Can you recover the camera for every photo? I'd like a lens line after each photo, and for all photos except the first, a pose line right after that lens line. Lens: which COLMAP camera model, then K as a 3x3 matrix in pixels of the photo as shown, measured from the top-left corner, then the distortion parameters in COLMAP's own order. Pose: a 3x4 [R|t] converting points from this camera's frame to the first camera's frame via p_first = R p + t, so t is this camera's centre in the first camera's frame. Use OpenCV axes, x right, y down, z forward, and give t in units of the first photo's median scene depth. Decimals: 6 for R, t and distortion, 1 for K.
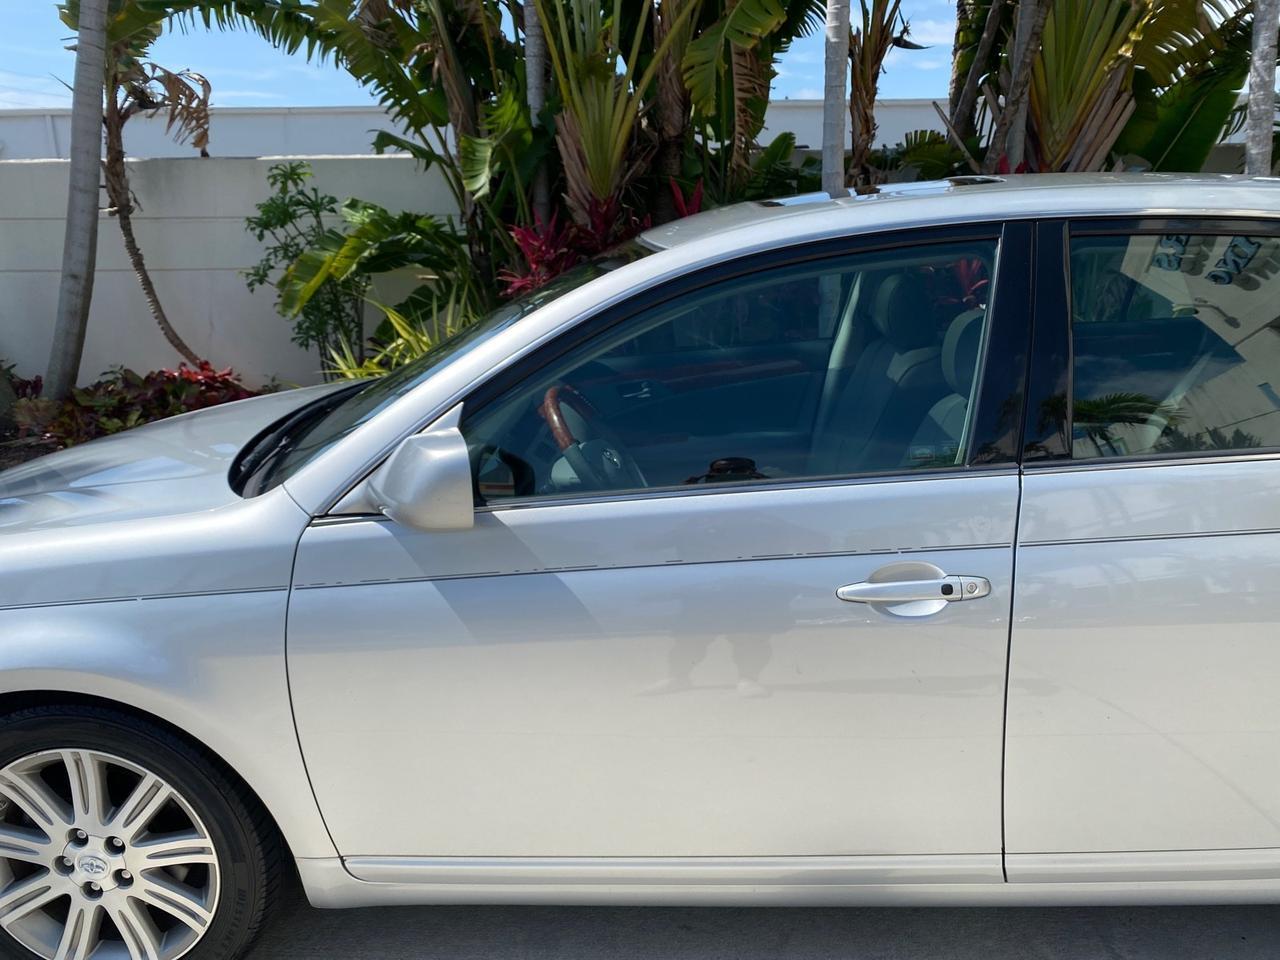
lens RADIAL K [[981.2, 0, 633.0], [0, 981.2, 475.6], [0, 0, 1]] dist [0.029288, -0.036720]
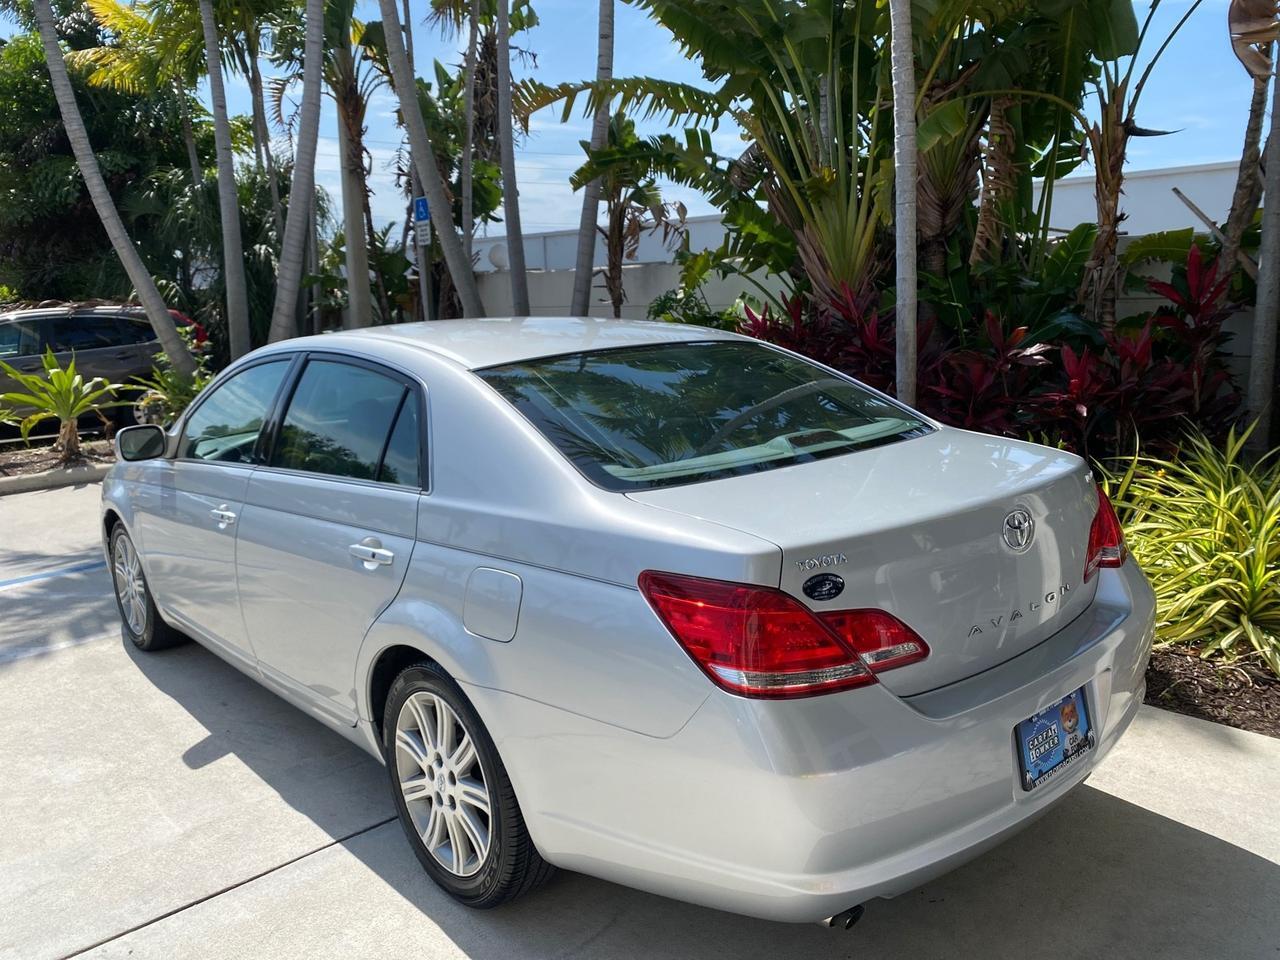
lens RADIAL K [[981.2, 0, 645.3], [0, 981.2, 479.0], [0, 0, 1]] dist [0.029288, -0.036720]
pose [[0.707676, 0.123932, -0.695582, 0.635825], [-0.162834, 0.986602, 0.010118, -0.036118], [0.687517, 0.106104, 0.718375, 0.014833]]
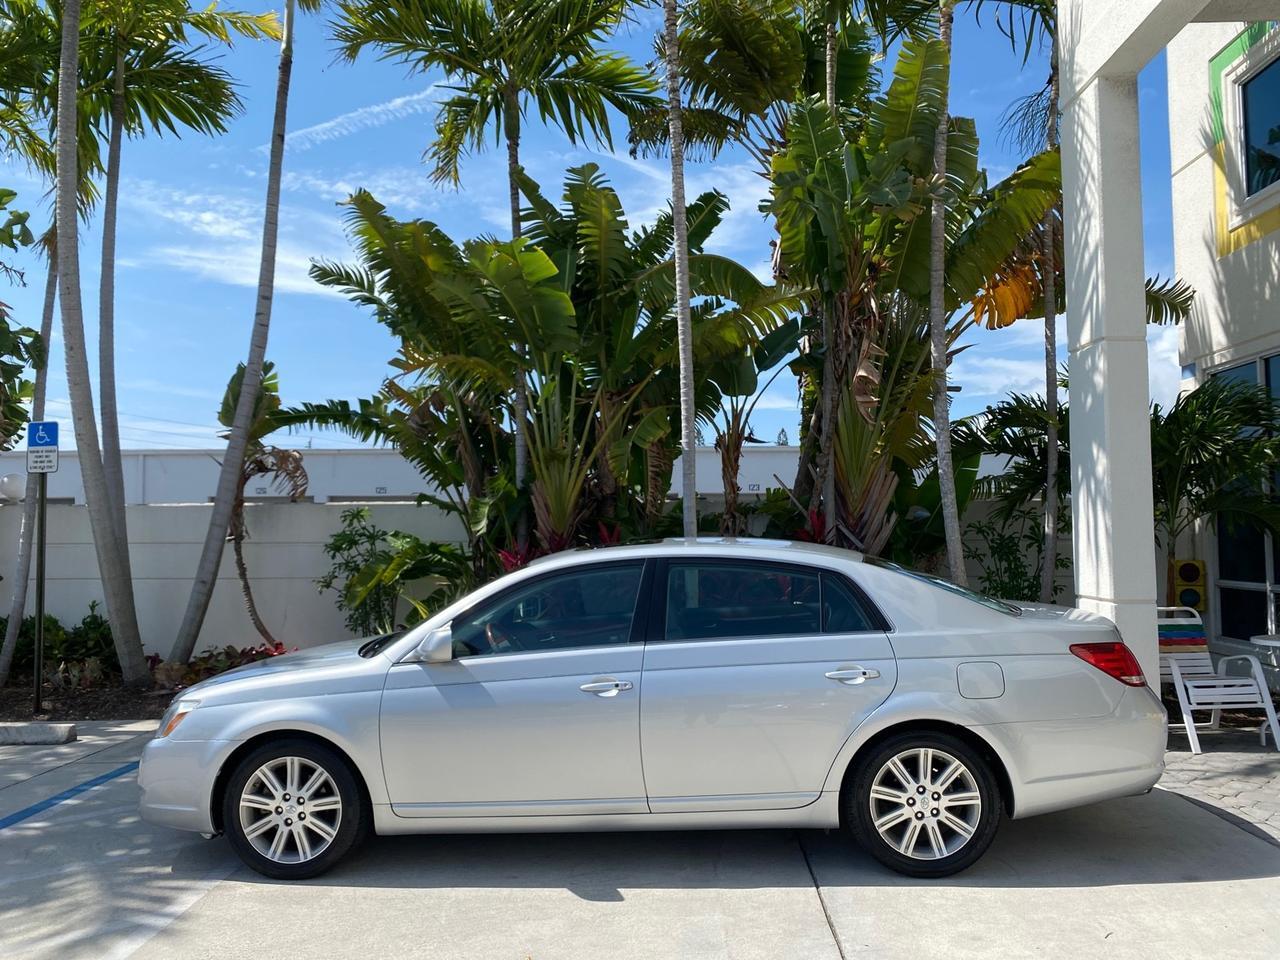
lens RADIAL K [[981.2, 0, 636.6], [0, 981.2, 471.5], [0, 0, 1]] dist [0.029288, -0.036720]
pose [[0.999942, 0.005494, -0.009217, 0.101068], [-0.008114, 0.949239, -0.314451, 0.106360], [0.007022, 0.314508, 0.949229, -0.478296]]
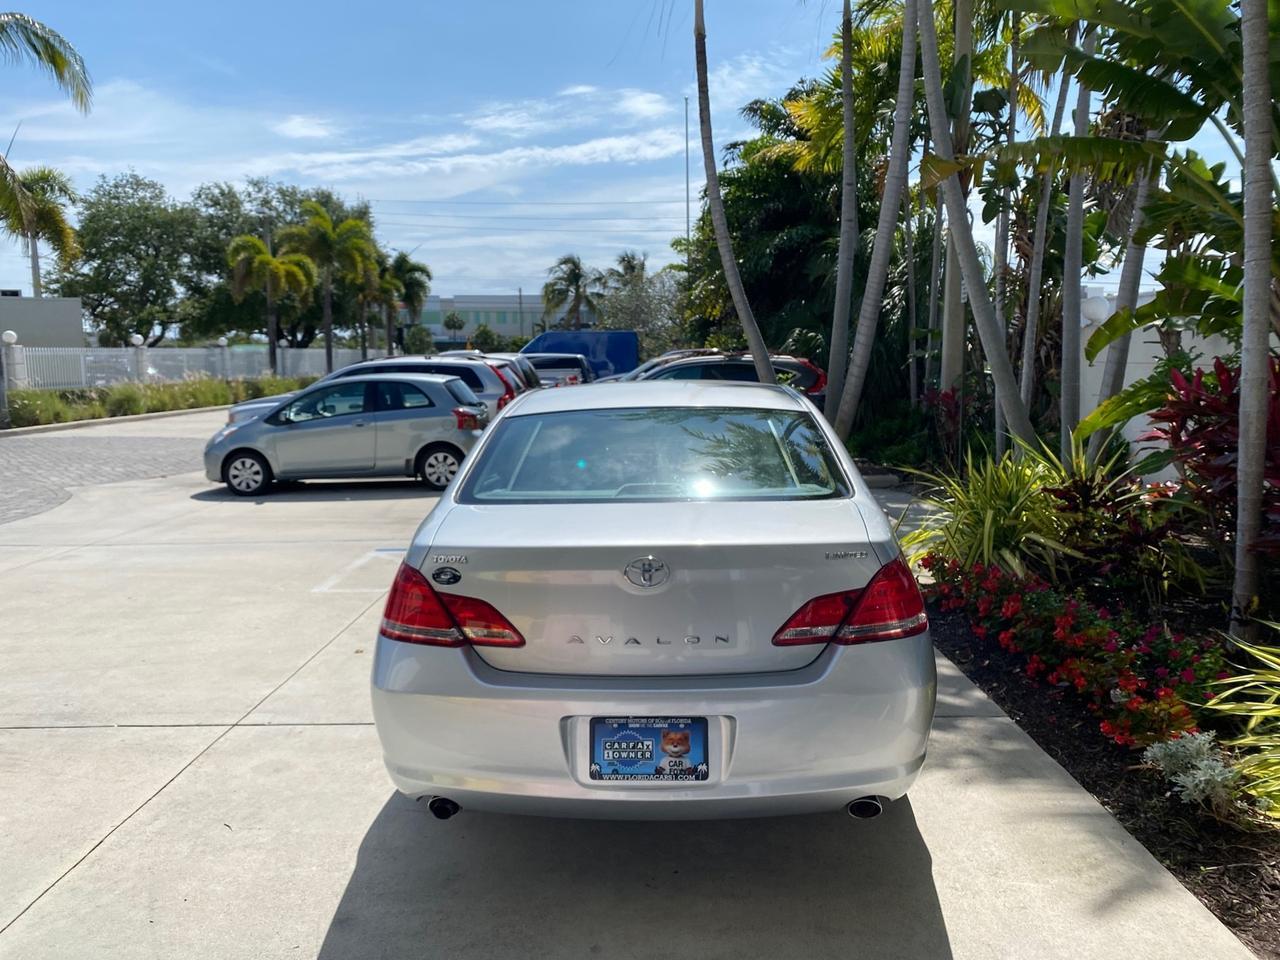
lens RADIAL K [[981.2, 0, 641.1], [0, 981.2, 490.4], [0, 0, 1]] dist [0.029288, -0.036720]
pose [[0.022788, 0.150148, -0.988401, 0.907530], [-0.246170, 0.959060, 0.140015, -0.131791], [0.968959, 0.240124, 0.058817, 0.329463]]
